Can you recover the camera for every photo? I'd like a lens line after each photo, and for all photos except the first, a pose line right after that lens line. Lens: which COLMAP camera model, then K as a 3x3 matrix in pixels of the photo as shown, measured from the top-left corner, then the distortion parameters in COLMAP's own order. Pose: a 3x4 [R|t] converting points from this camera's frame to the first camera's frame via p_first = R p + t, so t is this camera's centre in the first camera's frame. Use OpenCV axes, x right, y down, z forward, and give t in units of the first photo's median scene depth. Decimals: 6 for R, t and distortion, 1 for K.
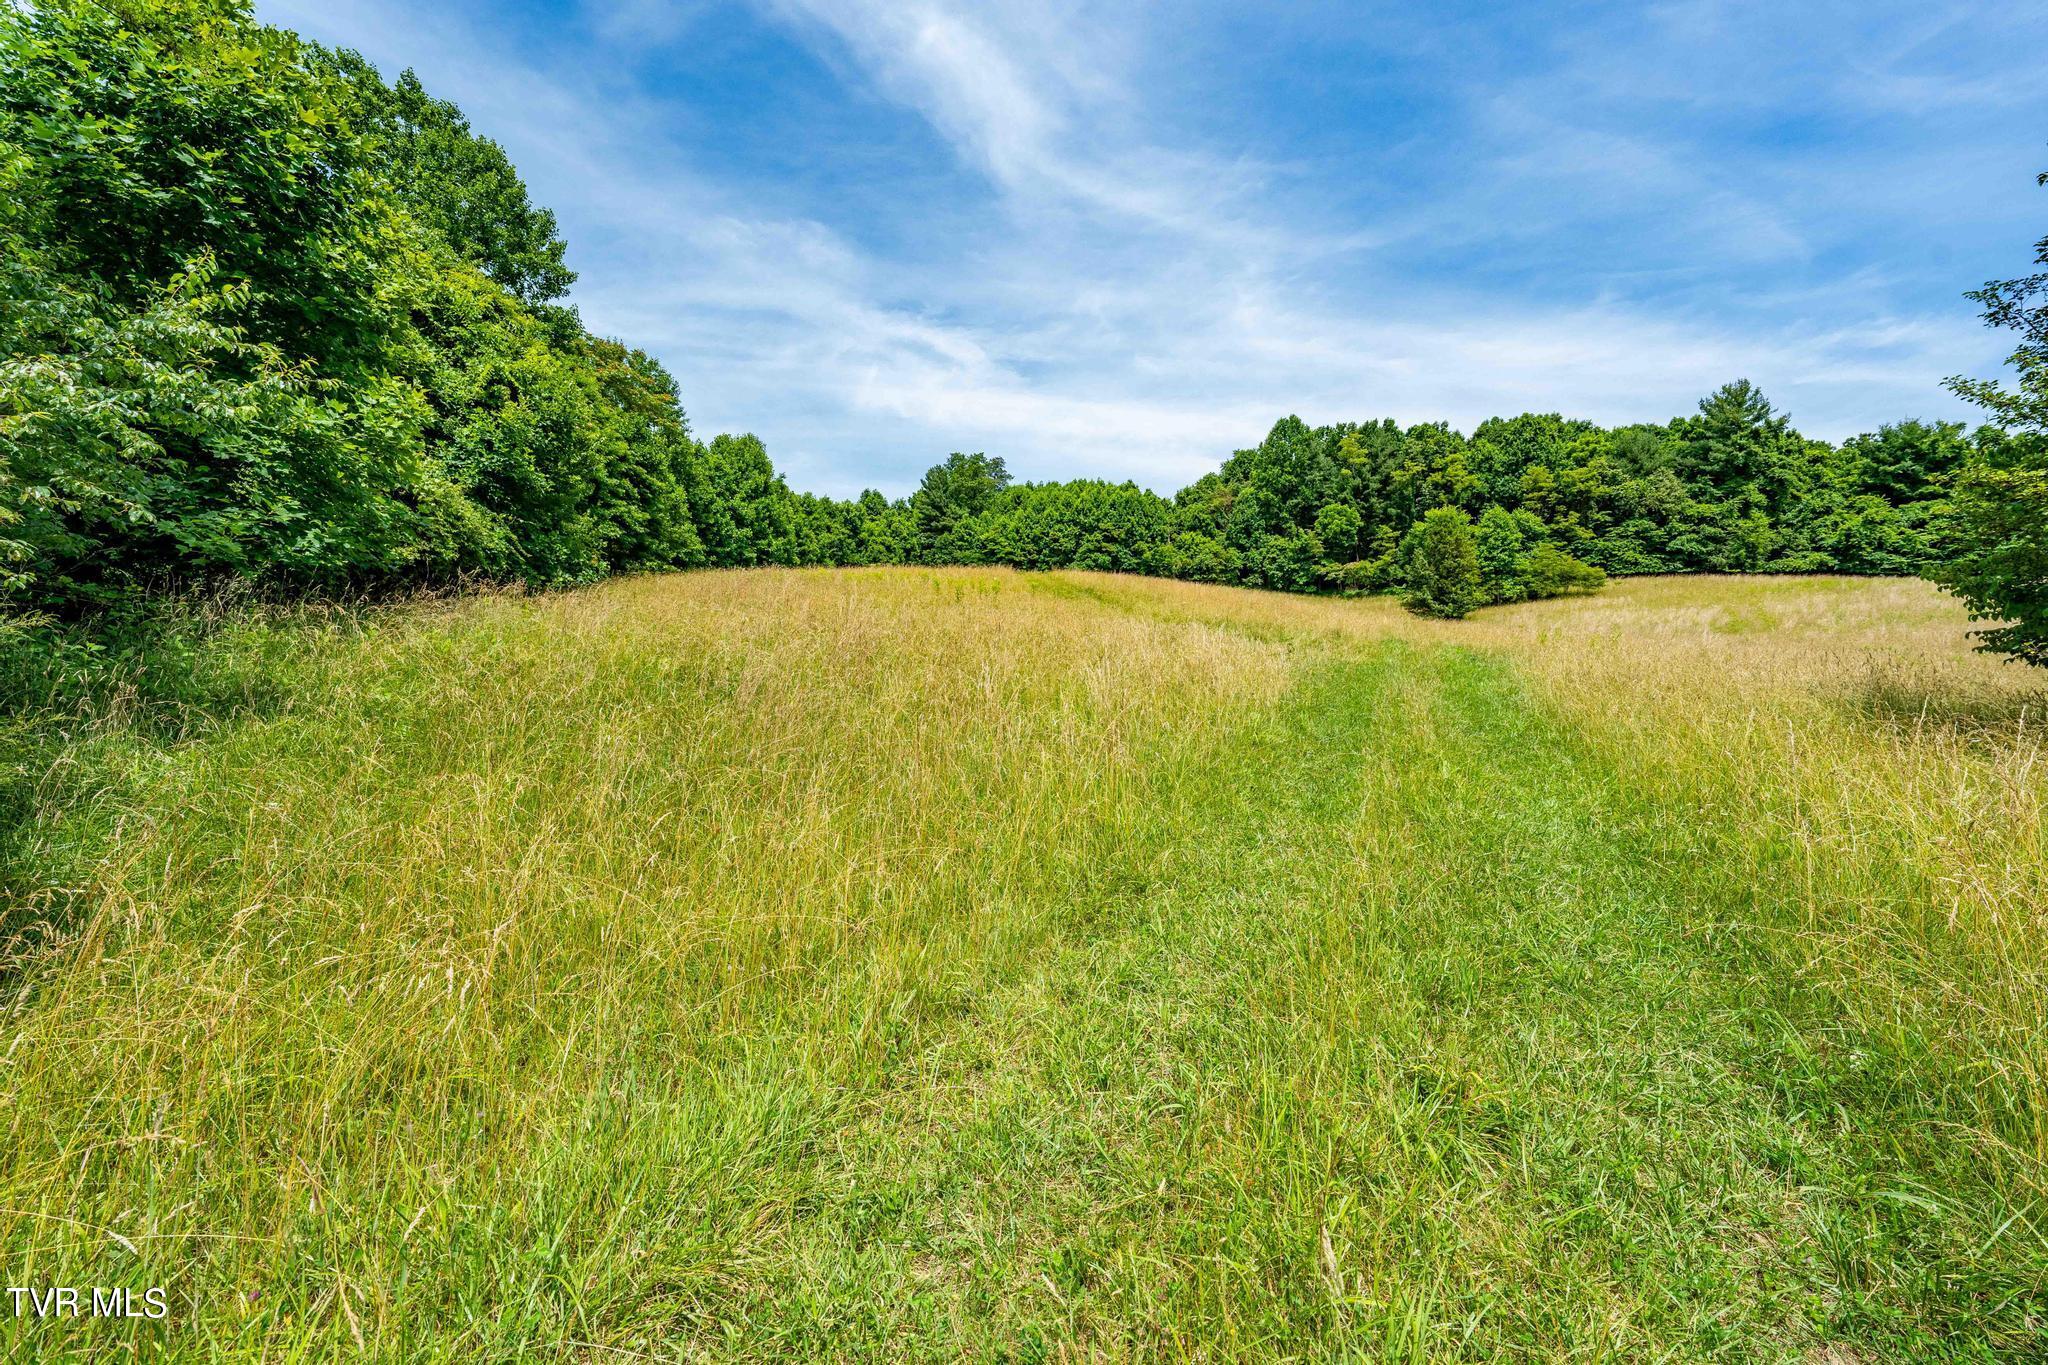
lens RADIAL K [[772.8, 0, 1023.5], [0, 772.8, 660.4], [0, 0, 1]] dist [0.000709, -0.000171]
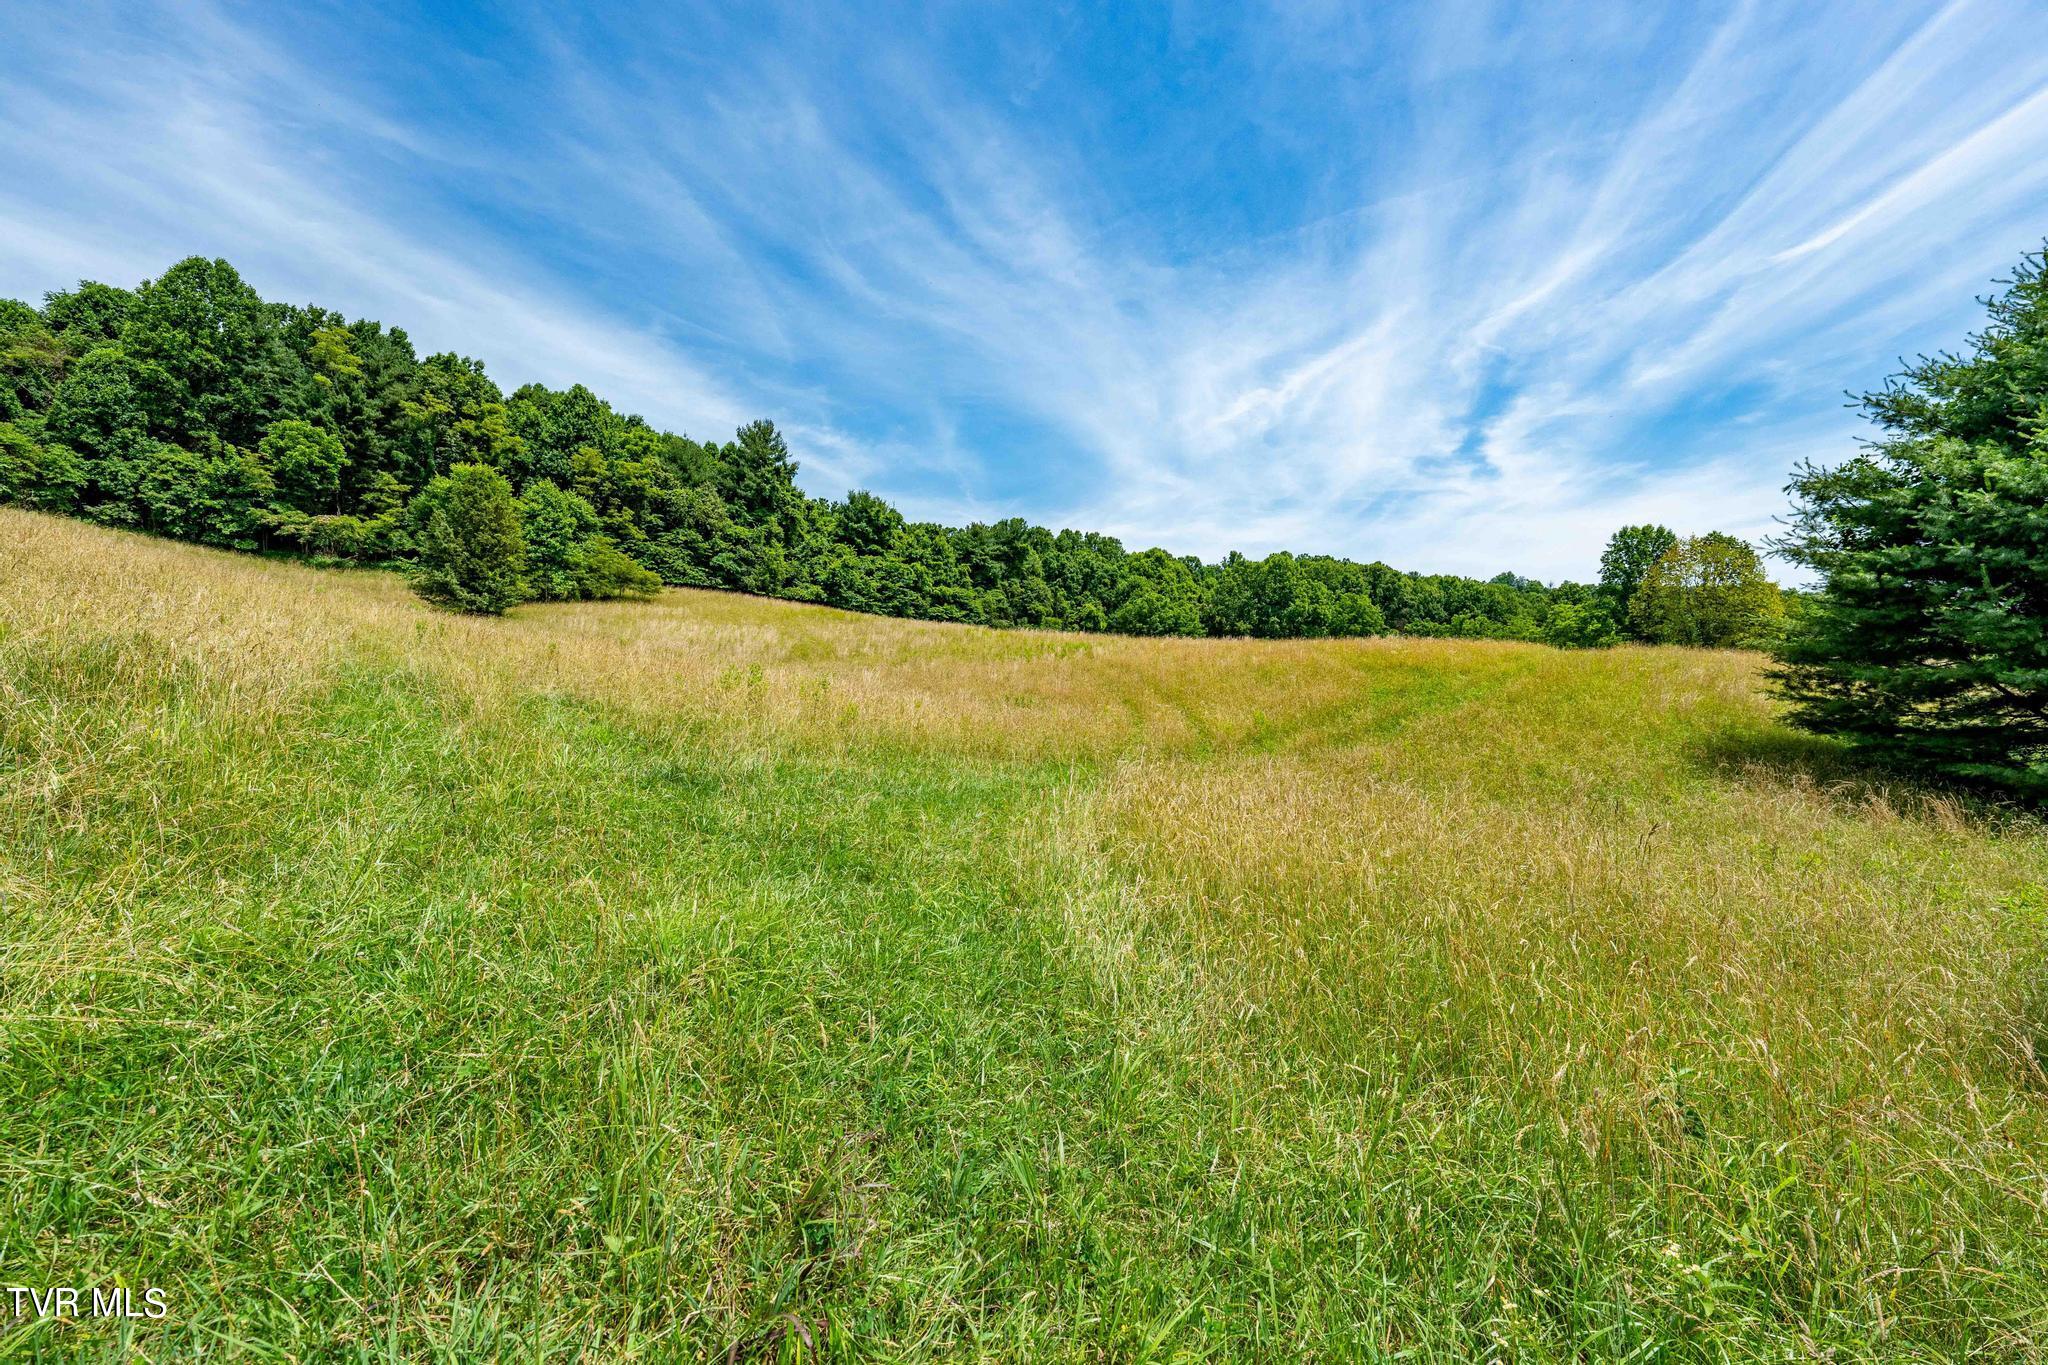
lens RADIAL K [[784.7, 0, 1024.0], [0, 784.7, 682.5], [0, 0, 1]] dist [-0.003239, 0.000711]
pose [[0.432700, 0.011624, 0.901463, 0.082918], [-0.041015, 0.999135, 0.006804, -0.011907], [-0.900605, -0.039917, 0.432803, 0.170797]]
